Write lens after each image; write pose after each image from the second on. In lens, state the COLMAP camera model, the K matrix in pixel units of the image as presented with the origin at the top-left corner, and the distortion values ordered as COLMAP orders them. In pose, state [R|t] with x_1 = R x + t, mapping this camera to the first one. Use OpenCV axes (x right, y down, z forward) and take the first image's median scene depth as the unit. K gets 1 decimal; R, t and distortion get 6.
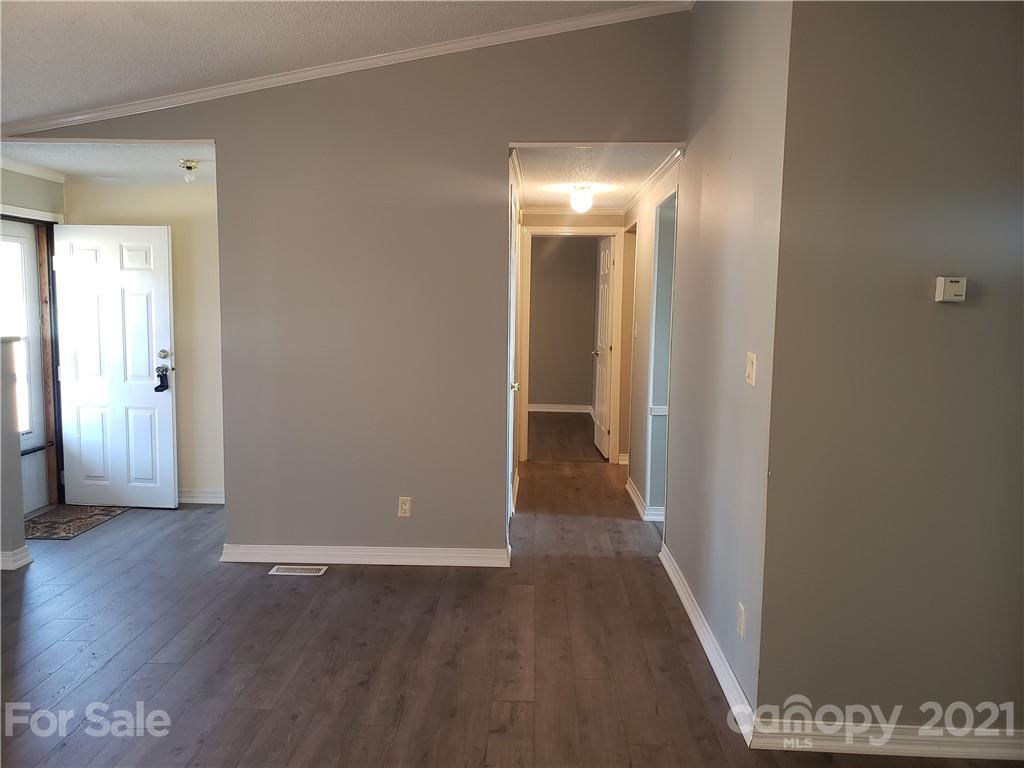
lens RADIAL K [[791.1, 0, 511.4], [0, 791.1, 376.1], [0, 0, 1]] dist [0.023588, -0.001737]
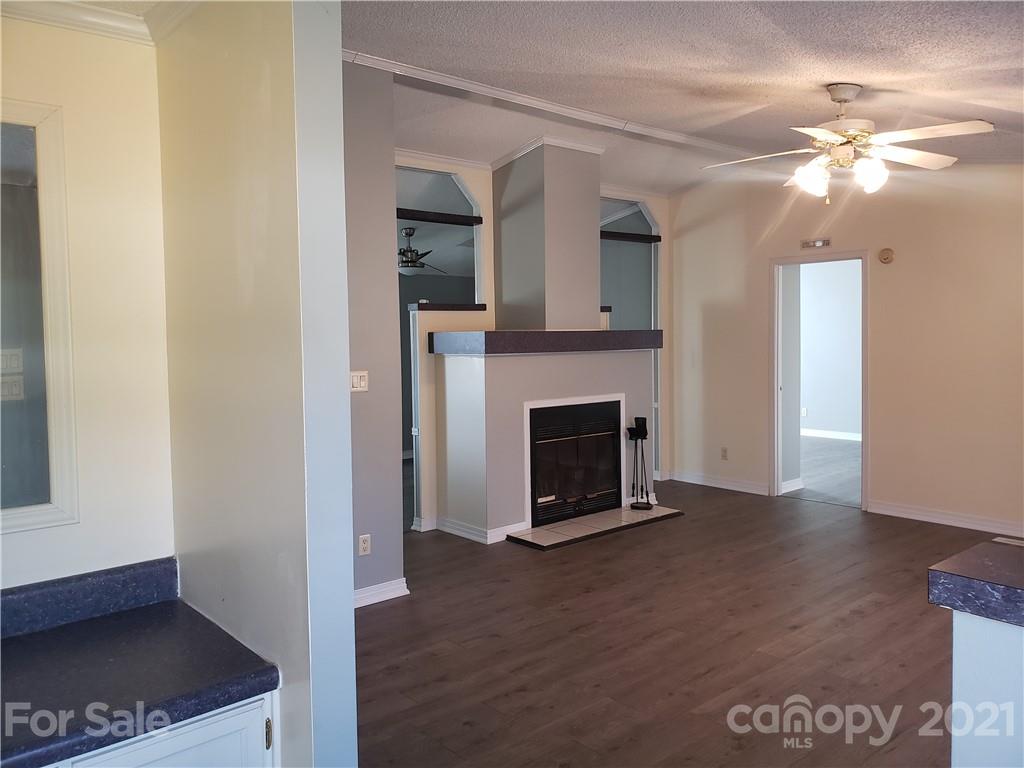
lens RADIAL K [[782.8, 0, 515.8], [0, 782.8, 369.2], [0, 0, 1]] dist [0.045853, -0.003403]
pose [[-0.680216, -0.043827, 0.731700, -0.642523], [0.070444, 0.989682, 0.124766, -0.125933], [-0.729619, 0.136412, -0.670111, 1.123942]]
